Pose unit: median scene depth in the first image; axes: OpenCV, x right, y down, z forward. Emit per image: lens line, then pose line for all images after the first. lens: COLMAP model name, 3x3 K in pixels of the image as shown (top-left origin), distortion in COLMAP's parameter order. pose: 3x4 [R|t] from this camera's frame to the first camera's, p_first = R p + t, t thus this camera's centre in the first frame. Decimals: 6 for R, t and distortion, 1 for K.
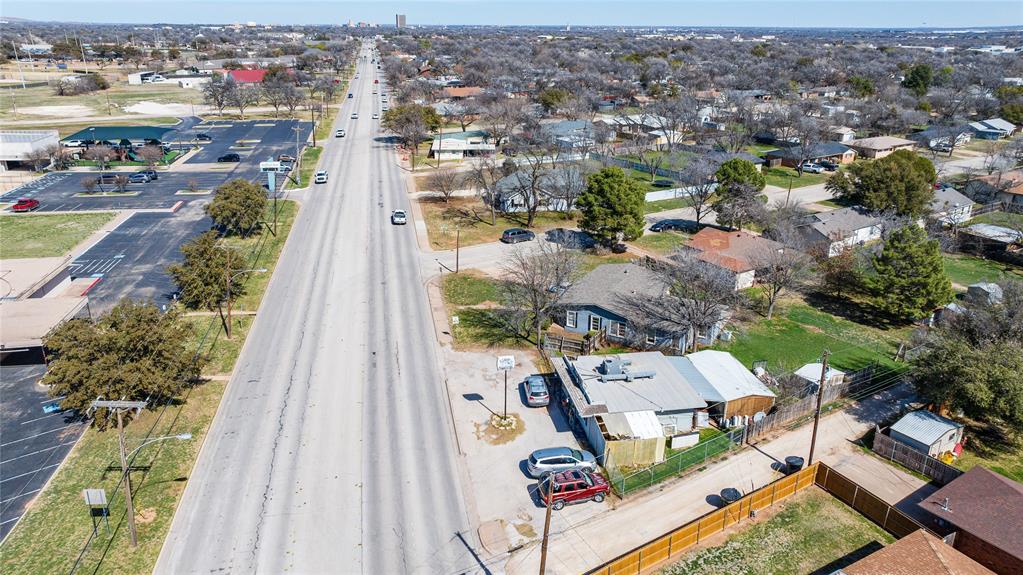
lens RADIAL K [[716.3, 0, 515.0], [0, 716.3, 288.0], [0, 0, 1]] dist [-0.033557, 0.034329]
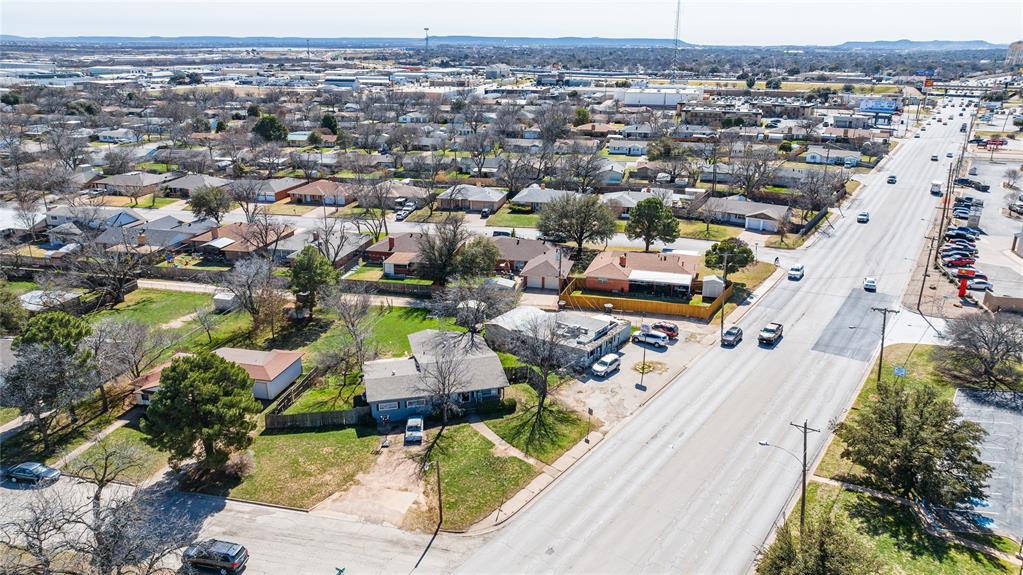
lens RADIAL K [[716.3, 0, 515.0], [0, 716.3, 288.0], [0, 0, 1]] dist [-0.033557, 0.034329]
pose [[-0.688441, -0.244722, 0.682759, -0.666050], [0.241036, 0.810657, 0.533607, -0.673059], [-0.684069, 0.531926, -0.499103, 1.498321]]
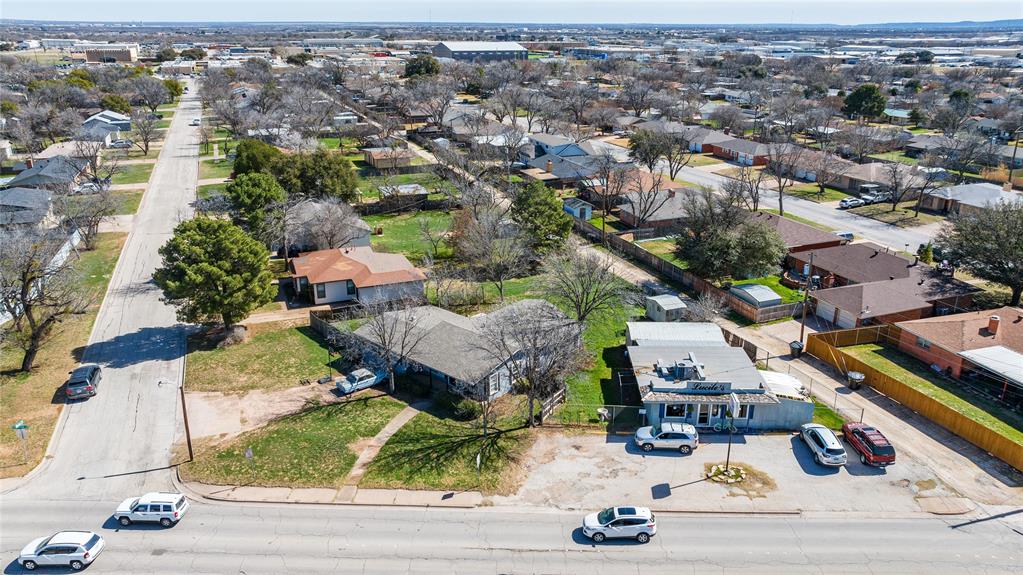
lens RADIAL K [[736.4, 0, 516.4], [0, 736.4, 262.4], [0, 0, 1]] dist [-0.020127, 0.007768]
pose [[0.214276, -0.306504, 0.927438, -0.644489], [0.335127, 0.914927, 0.224942, -0.260435], [-0.917483, 0.262610, 0.298765, 0.724331]]
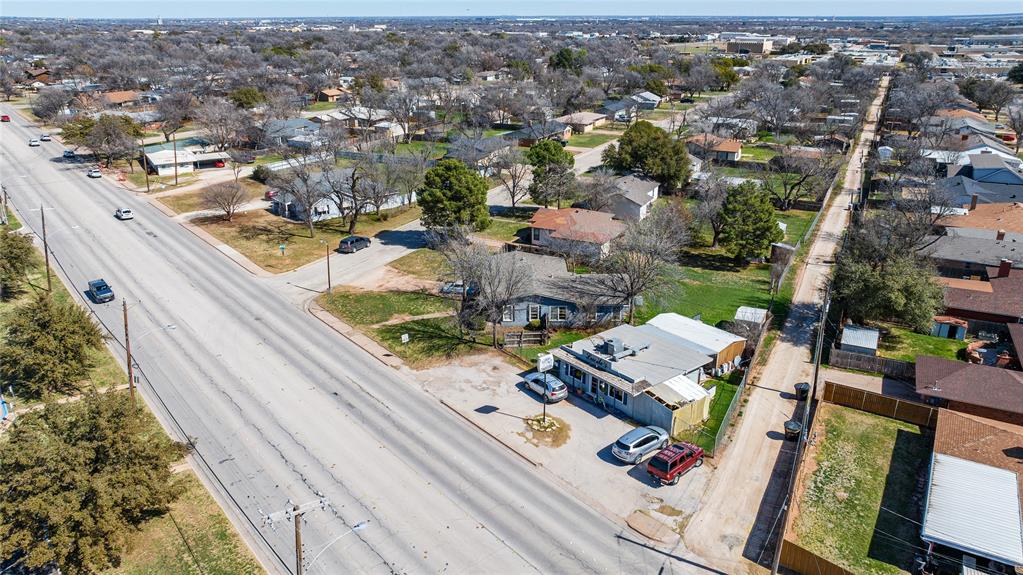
lens RADIAL K [[736.4, 0, 516.4], [0, 736.4, 262.4], [0, 0, 1]] dist [-0.020127, 0.007768]
pose [[0.873864, -0.160204, 0.459017, -0.377774], [0.173297, 0.984773, 0.013784, -0.039206], [-0.454236, 0.067501, 0.888321, 0.091097]]
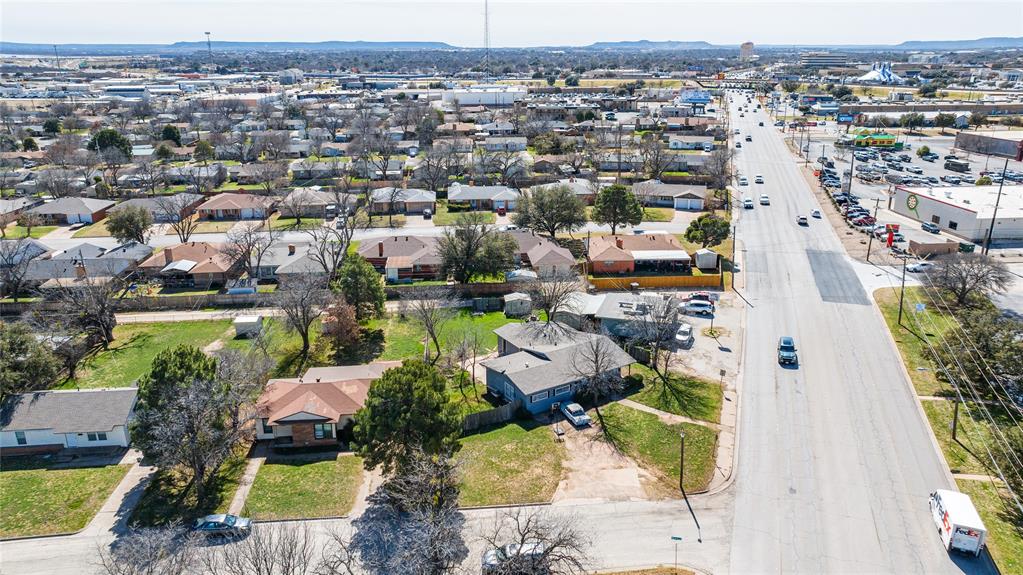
lens RADIAL K [[716.3, 0, 515.0], [0, 716.3, 288.0], [0, 0, 1]] dist [-0.033557, 0.034329]
pose [[-0.877339, -0.156694, 0.453568, -0.283912], [0.163473, 0.791059, 0.589493, -0.771763], [-0.451169, 0.591331, -0.668412, 1.821151]]
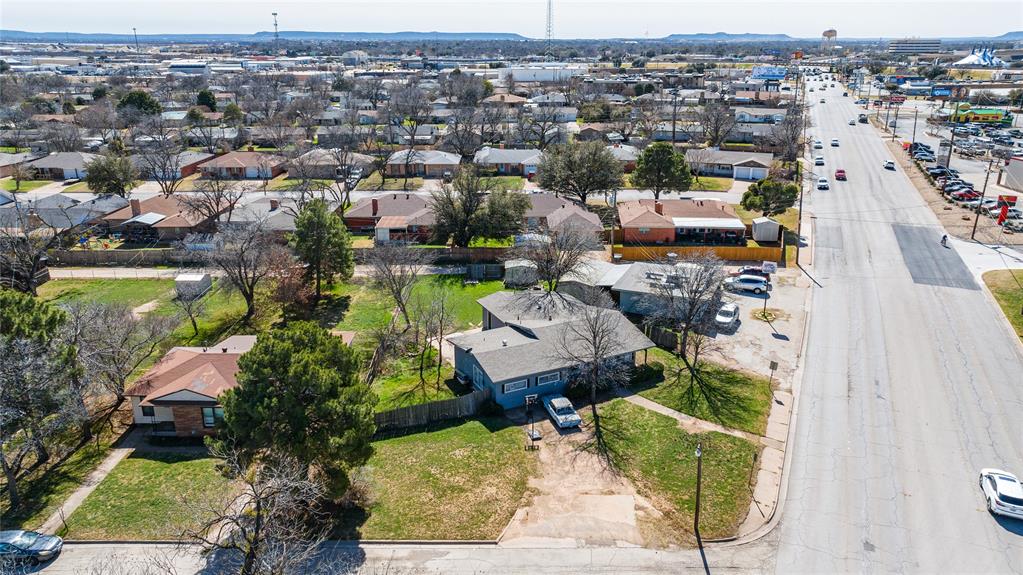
lens RADIAL K [[716.3, 0, 515.0], [0, 716.3, 288.0], [0, 0, 1]] dist [-0.033557, 0.034329]
pose [[-0.826867, -0.191927, 0.528635, -0.251908], [0.188280, 0.791257, 0.581775, -0.552394], [-0.529944, 0.580582, -0.618129, 1.612335]]
